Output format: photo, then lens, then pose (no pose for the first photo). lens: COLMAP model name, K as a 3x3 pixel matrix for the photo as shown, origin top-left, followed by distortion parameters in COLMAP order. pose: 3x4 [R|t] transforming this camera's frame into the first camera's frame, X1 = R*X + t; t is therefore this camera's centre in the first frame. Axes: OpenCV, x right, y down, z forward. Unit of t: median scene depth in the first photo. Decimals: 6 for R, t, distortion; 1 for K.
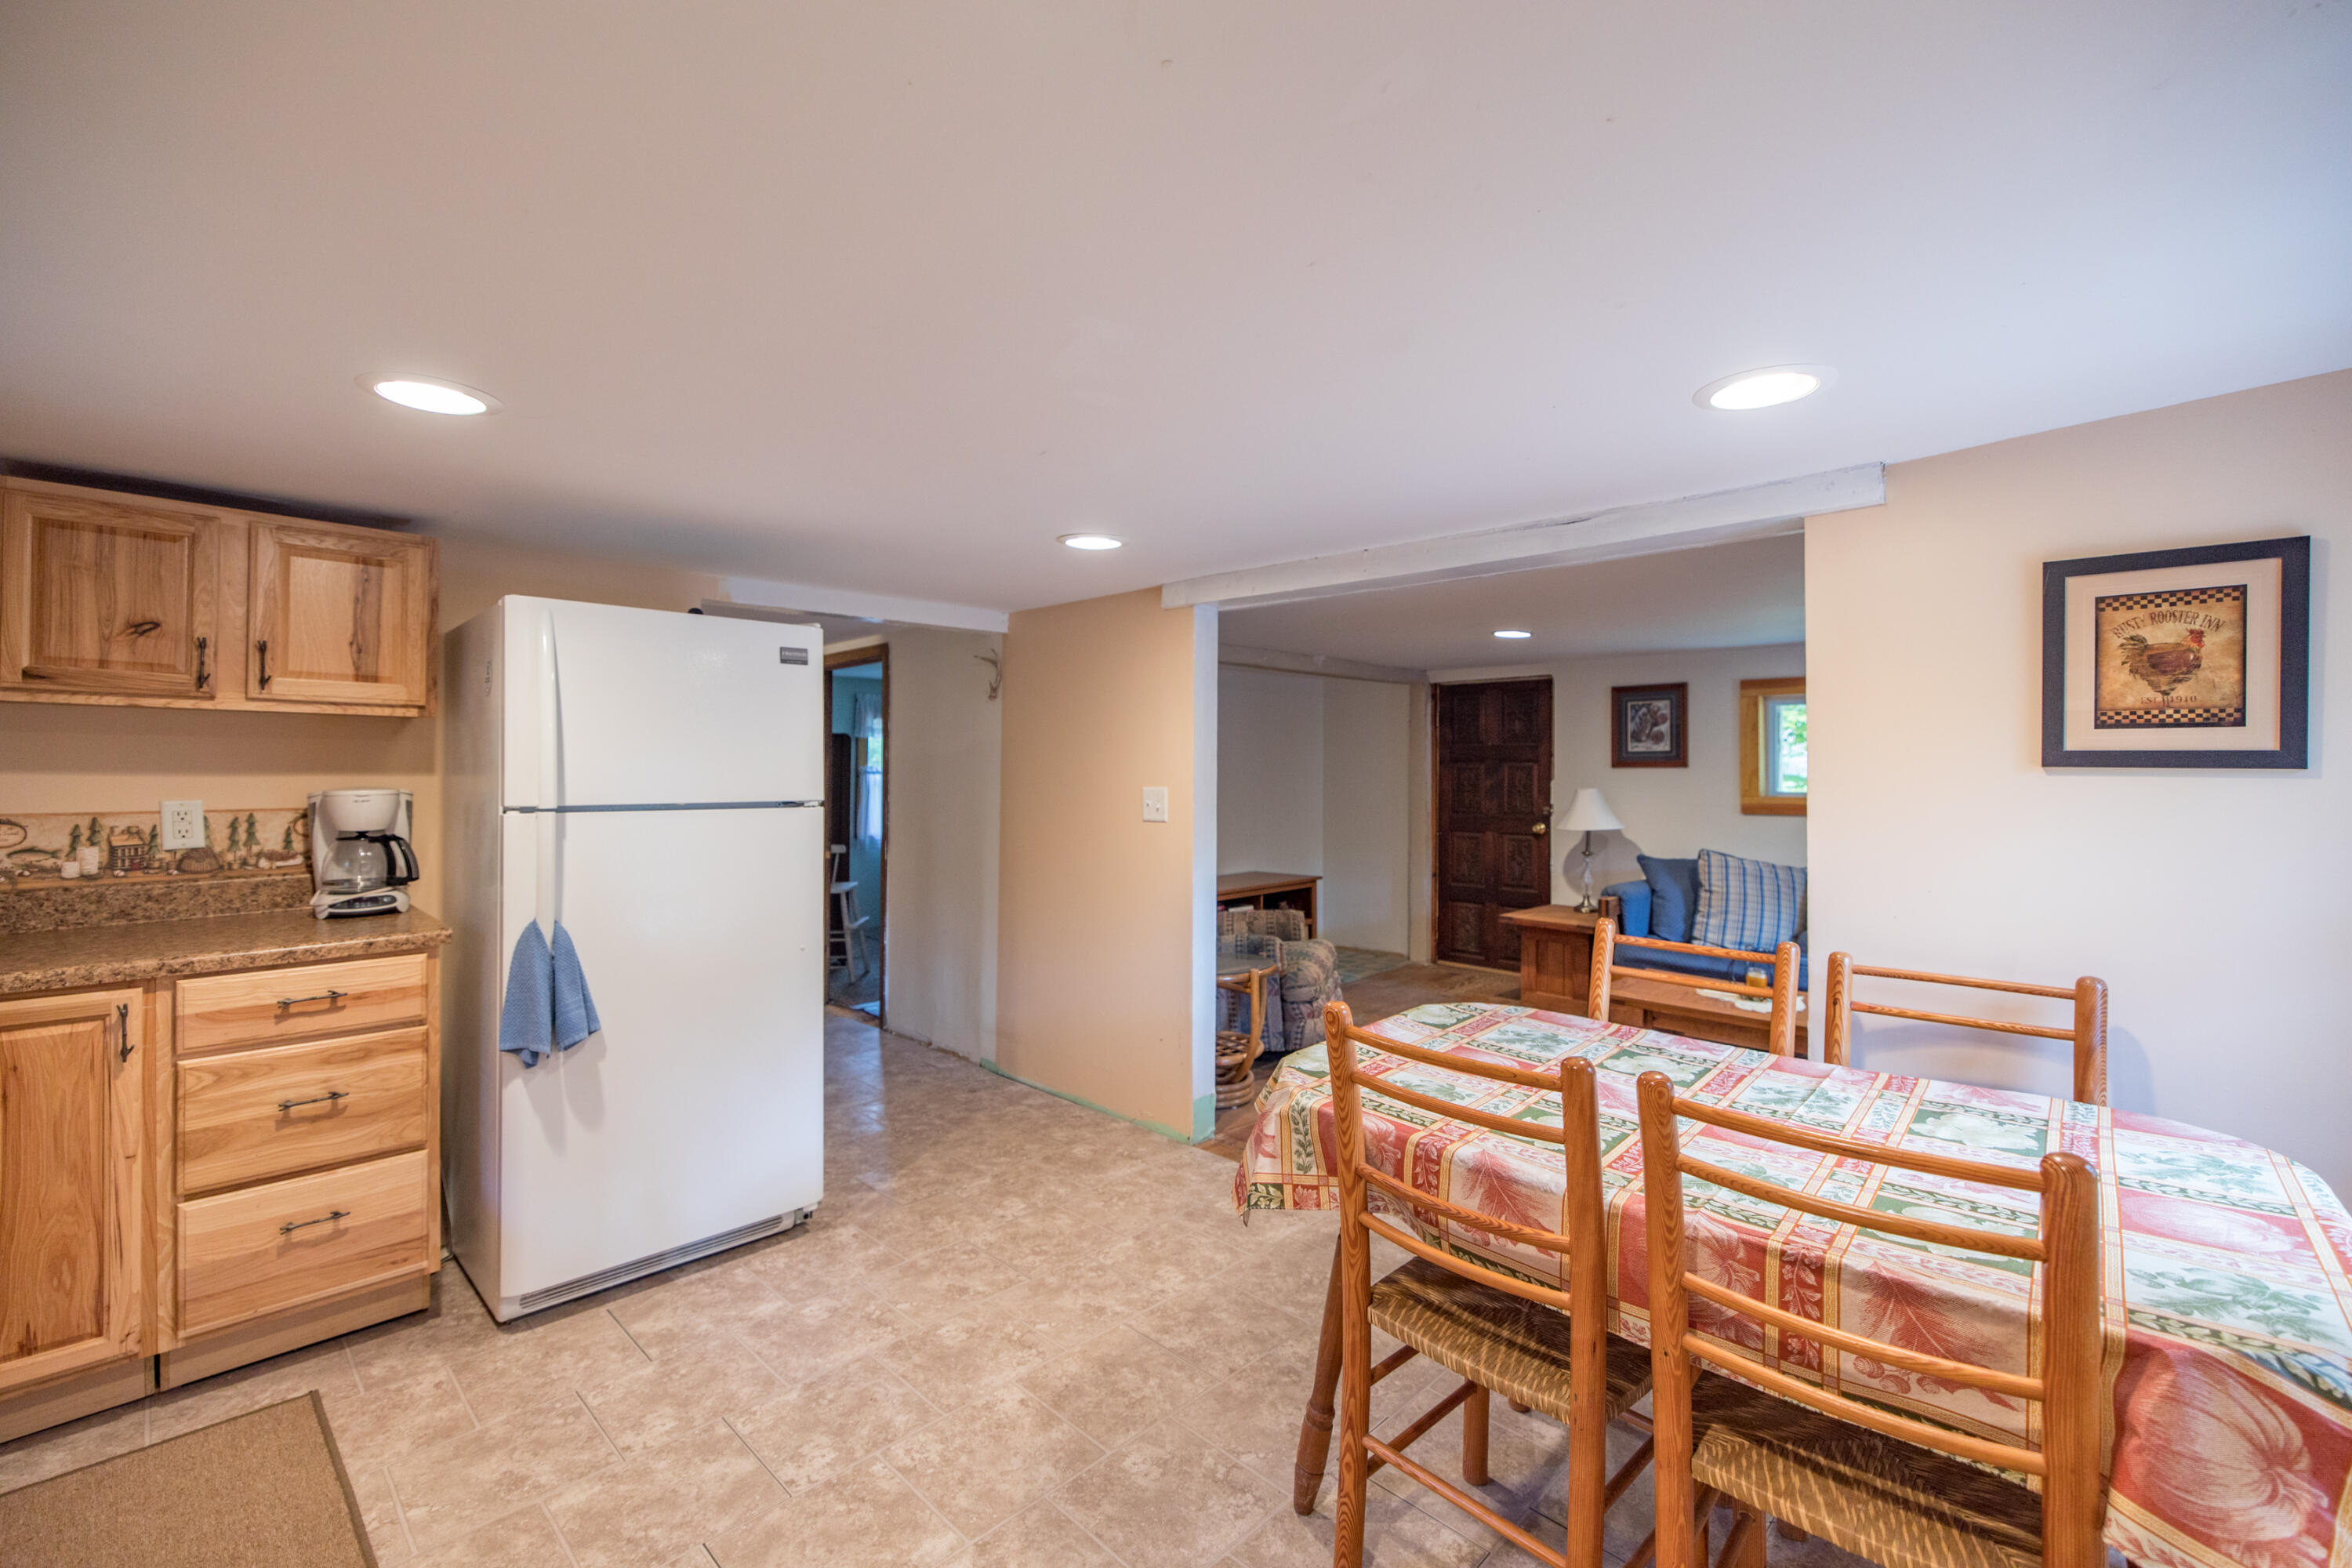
lens RADIAL K [[1012.9, 0, 1185.9], [0, 1012.9, 781.5], [0, 0, 1]] dist [0.000447, -0.000214]
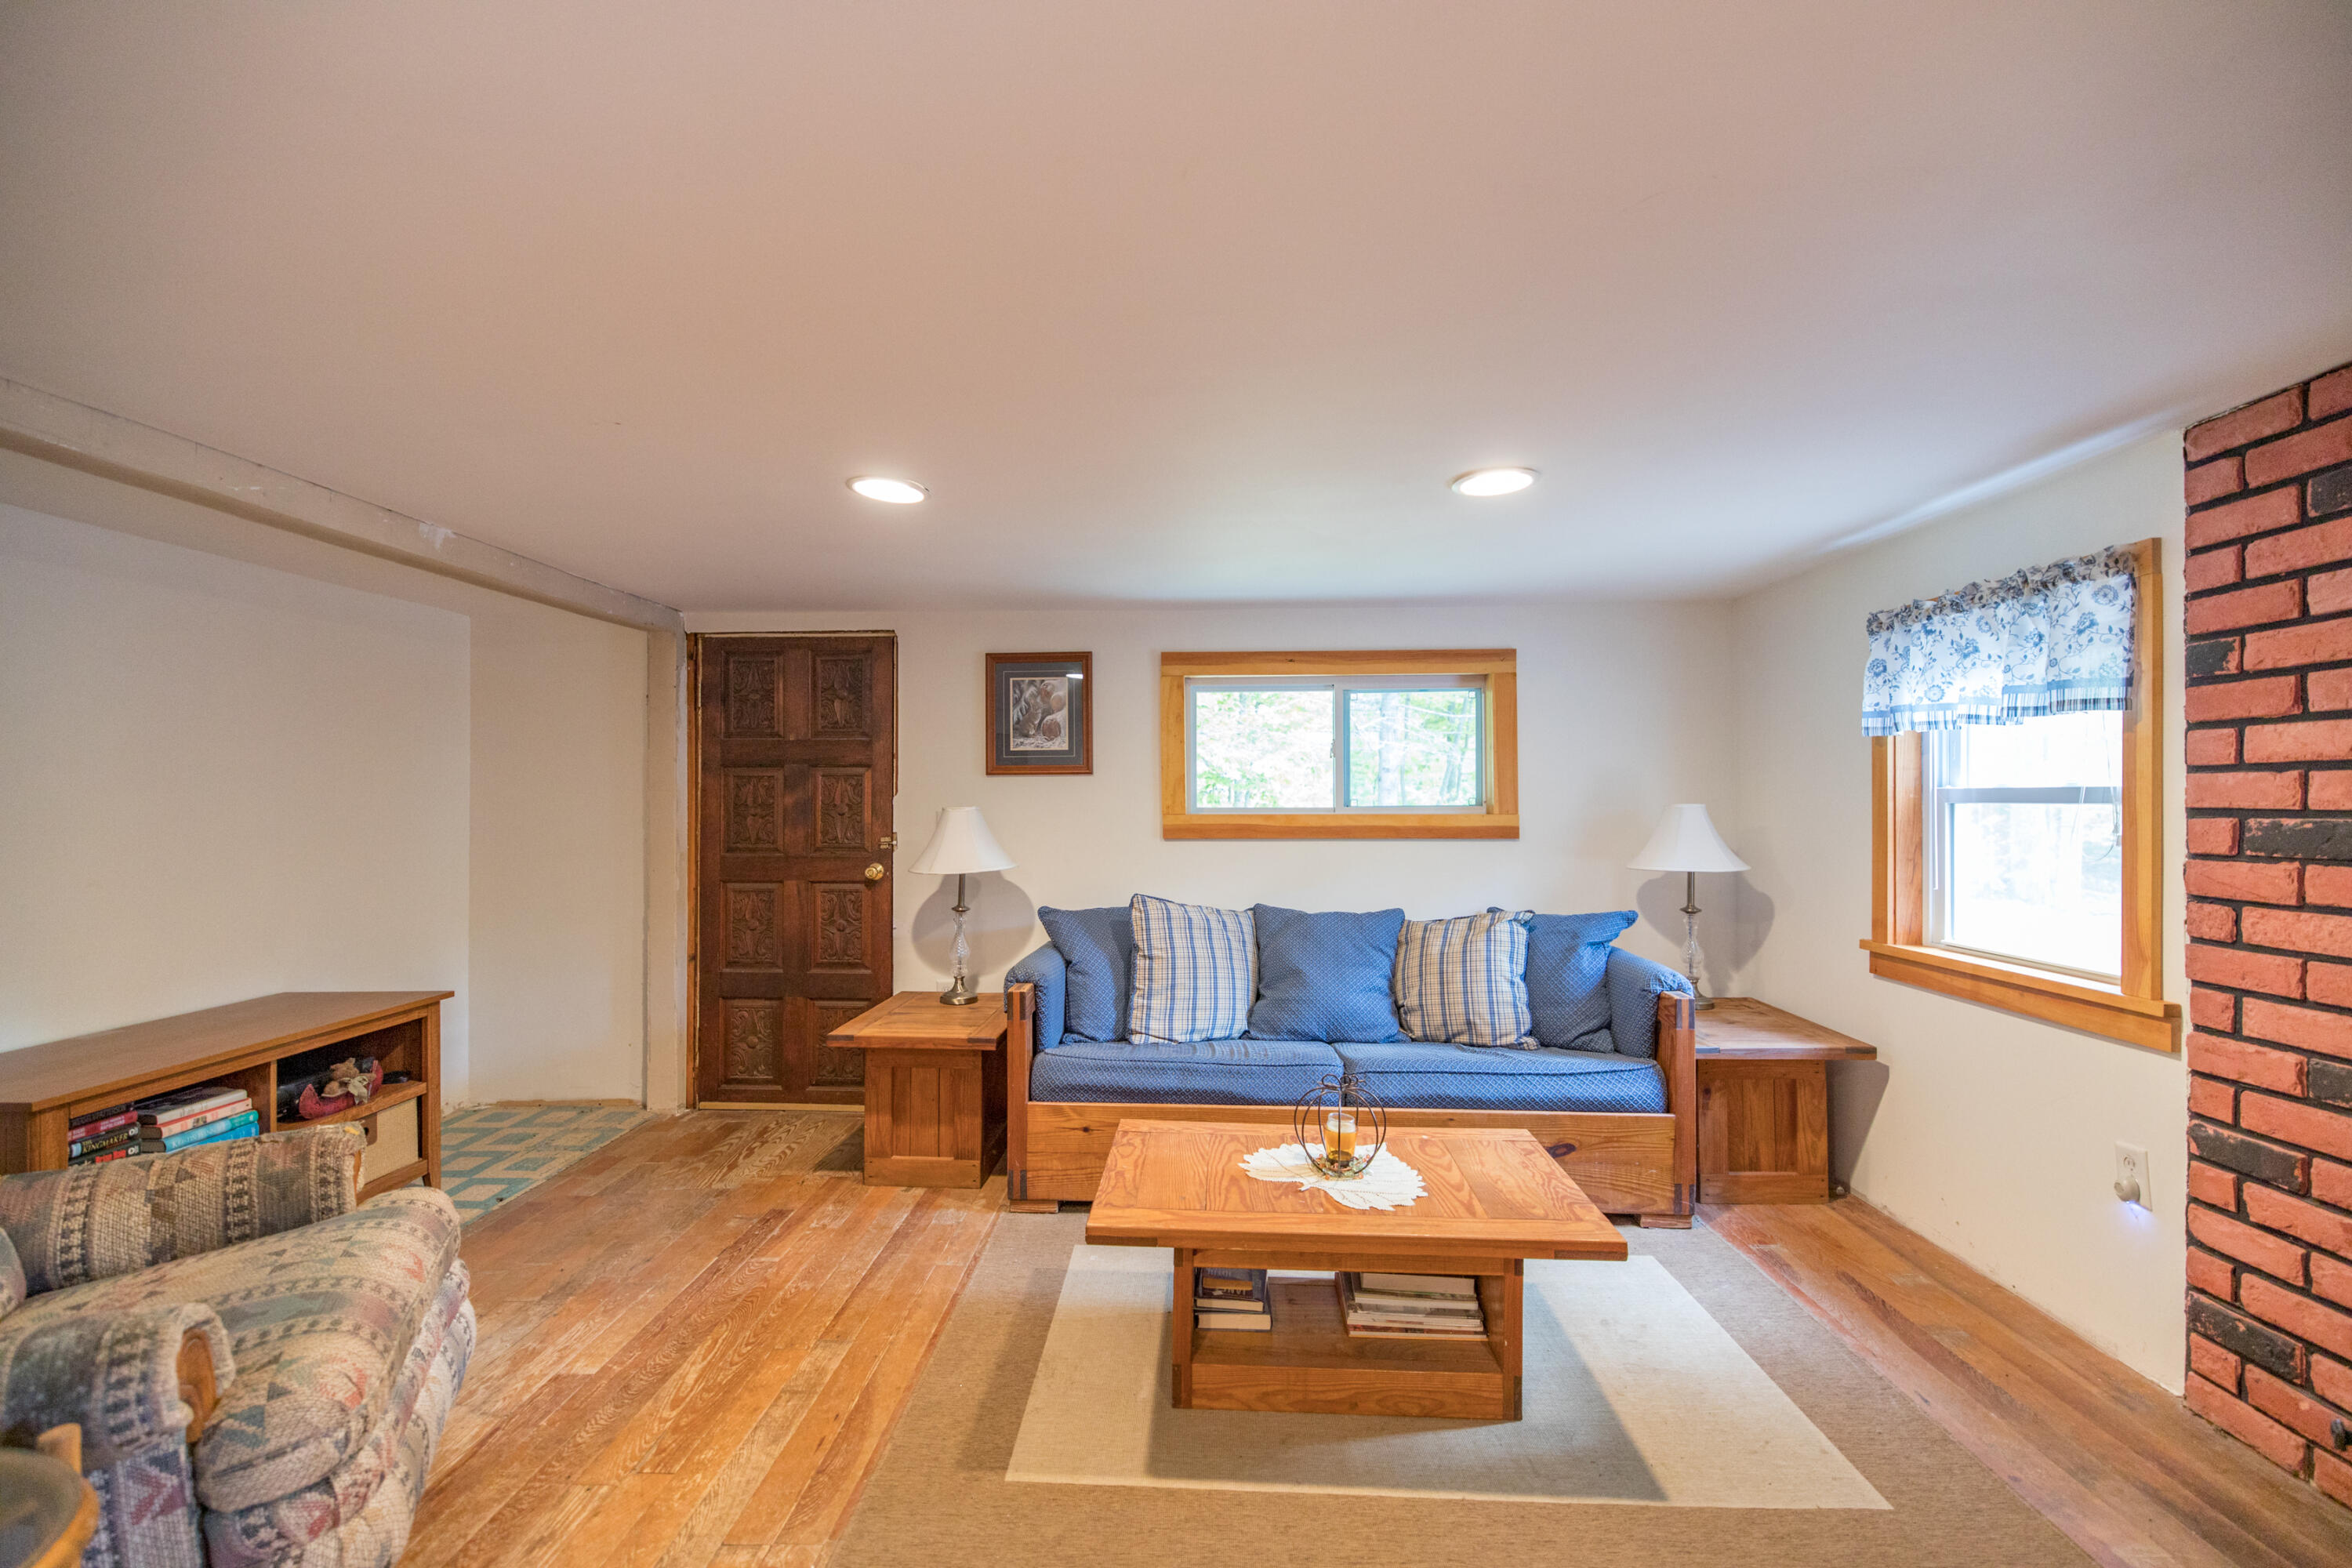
lens RADIAL K [[1012.9, 0, 1185.9], [0, 1012.9, 781.5], [0, 0, 1]] dist [0.000447, -0.000214]
pose [[0.753798, 0.006472, 0.657075, 0.083986], [0.011647, 0.999663, -0.023208, 0.007438], [-0.657003, 0.025147, 0.753468, 0.417650]]
